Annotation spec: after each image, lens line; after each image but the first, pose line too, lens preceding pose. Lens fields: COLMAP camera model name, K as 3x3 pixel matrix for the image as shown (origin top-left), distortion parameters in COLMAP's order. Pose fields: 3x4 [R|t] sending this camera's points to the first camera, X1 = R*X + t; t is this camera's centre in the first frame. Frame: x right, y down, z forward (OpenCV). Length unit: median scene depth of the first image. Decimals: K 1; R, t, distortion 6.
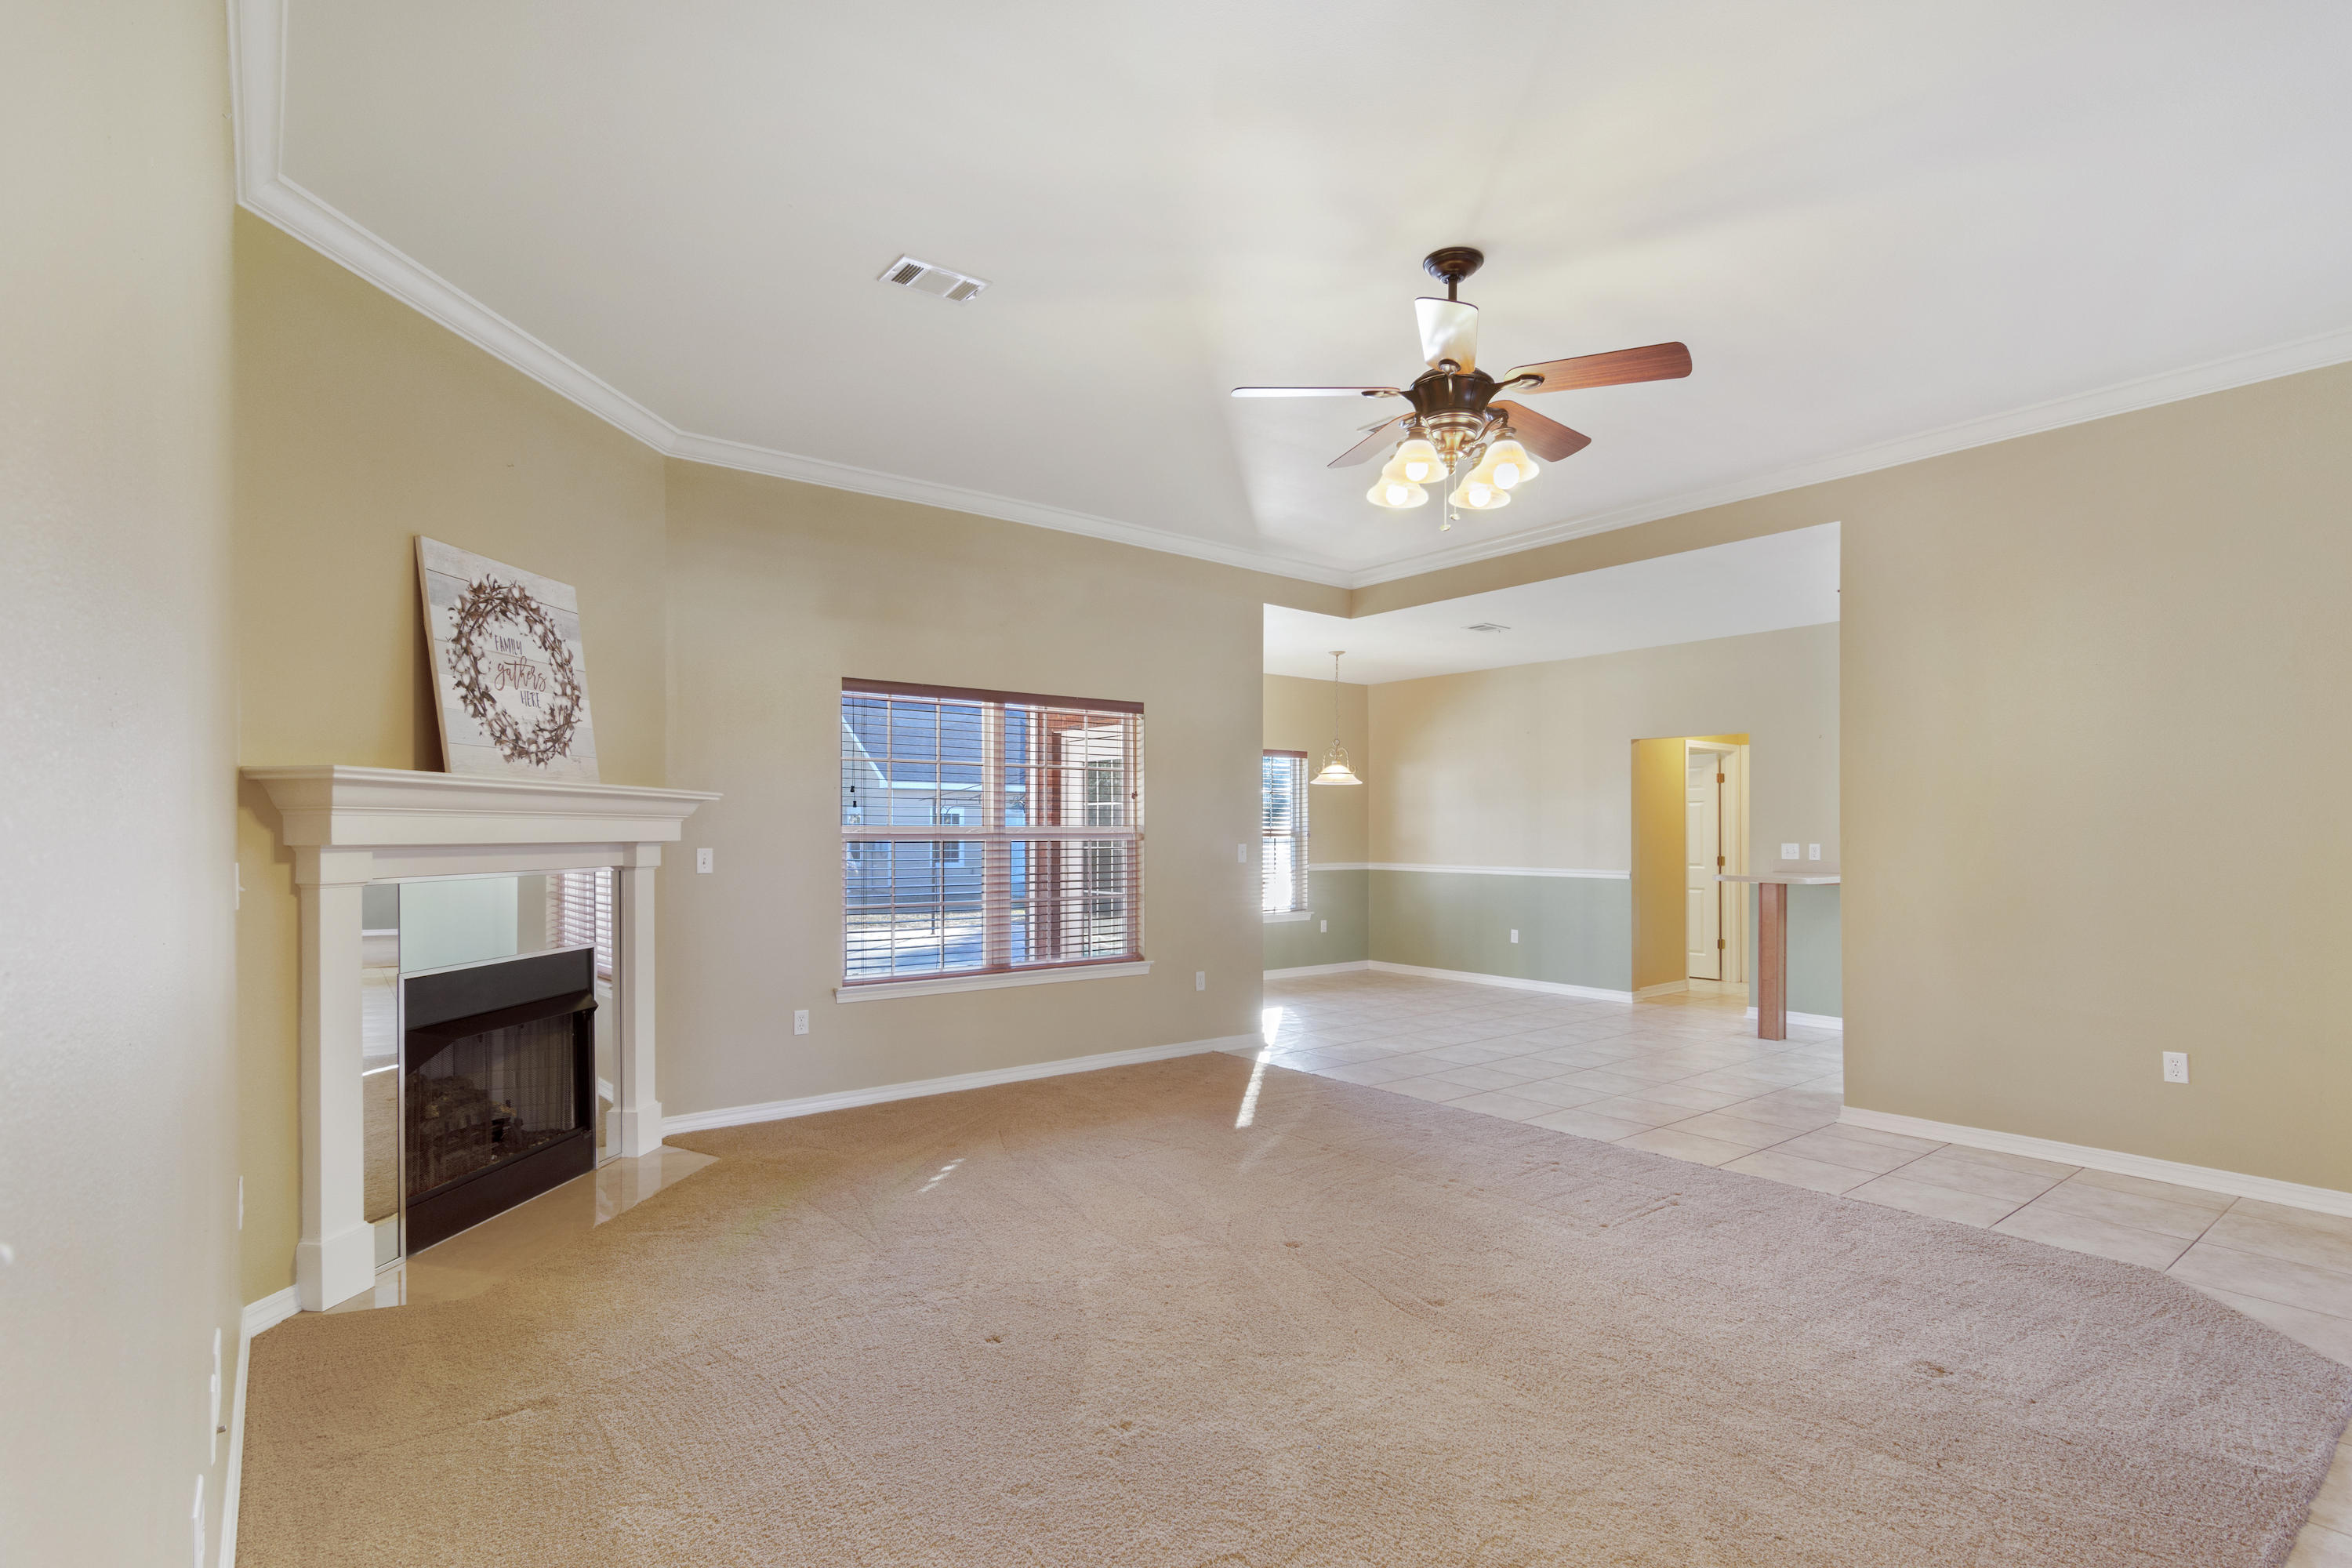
lens RADIAL K [[1130.5, 0, 1167.2], [0, 1130.5, 808.7], [0, 0, 1]] dist [0.000666, 0.000262]
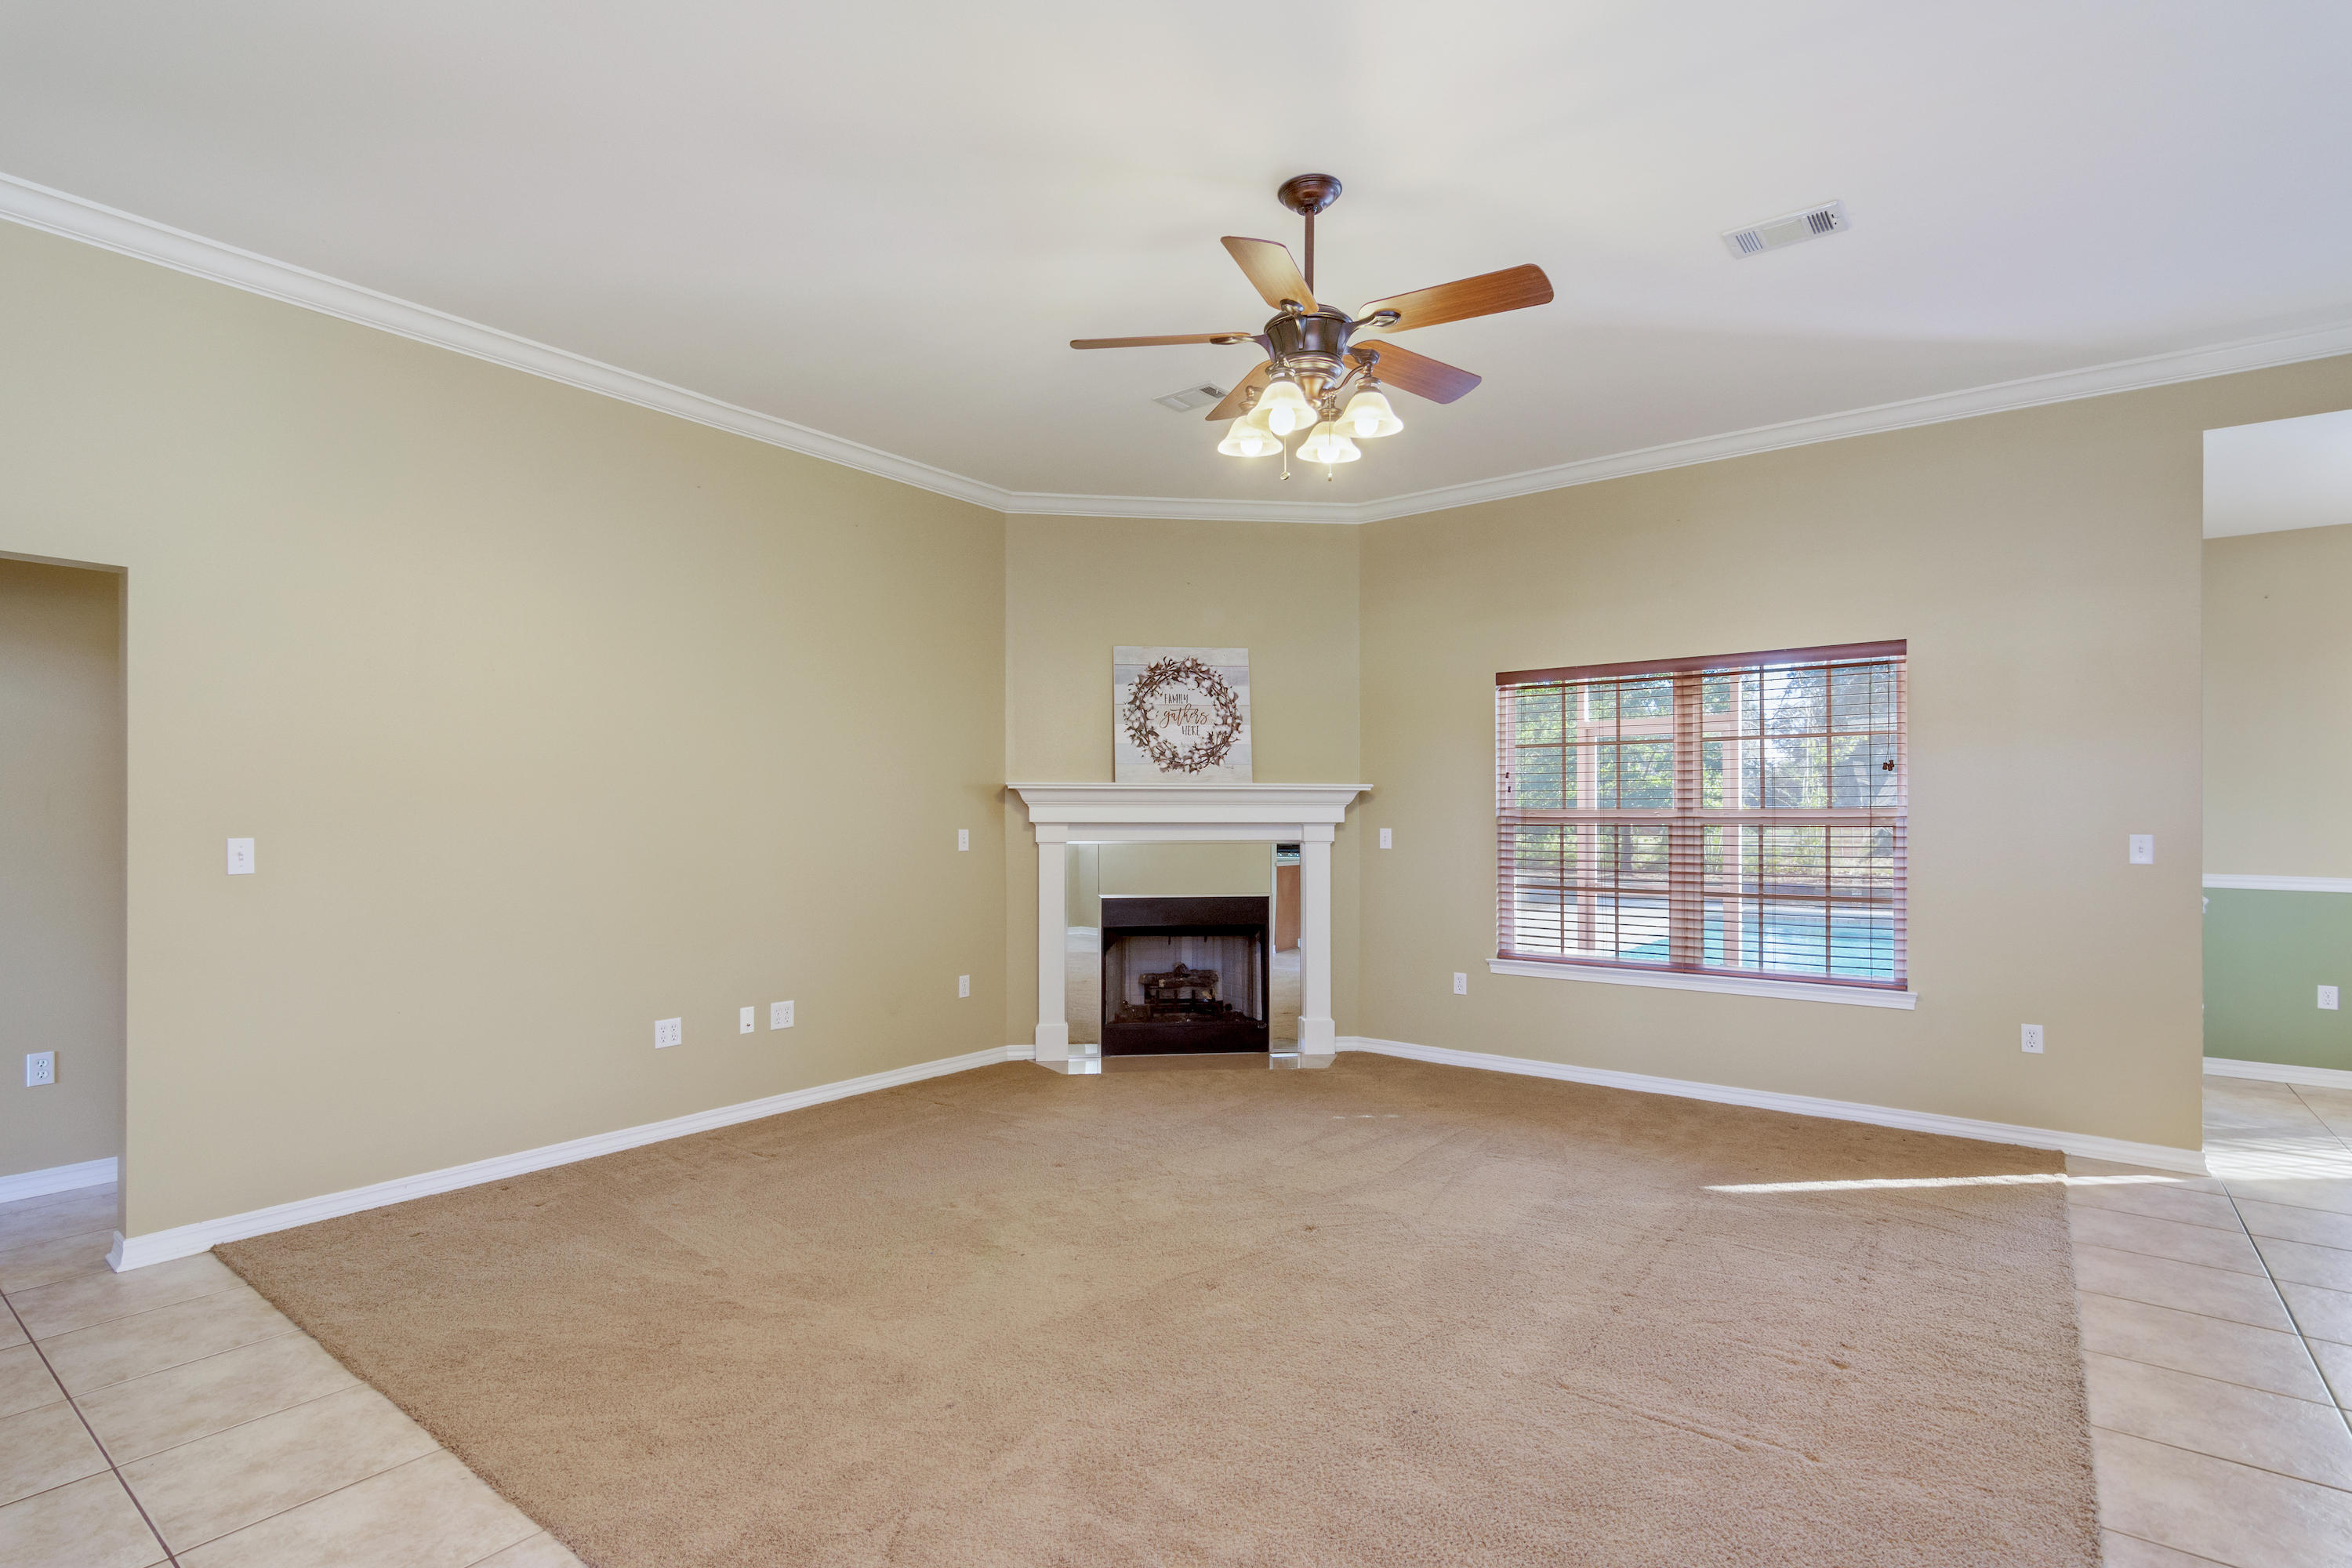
lens RADIAL K [[1130.5, 0, 1167.2], [0, 1130.5, 808.7], [0, 0, 1]] dist [0.000666, 0.000262]
pose [[0.242242, -0.003885, -0.970208, 0.949355], [0.020156, 0.999796, 0.001029, 0.009028], [0.970006, -0.019805, 0.242271, 0.588536]]
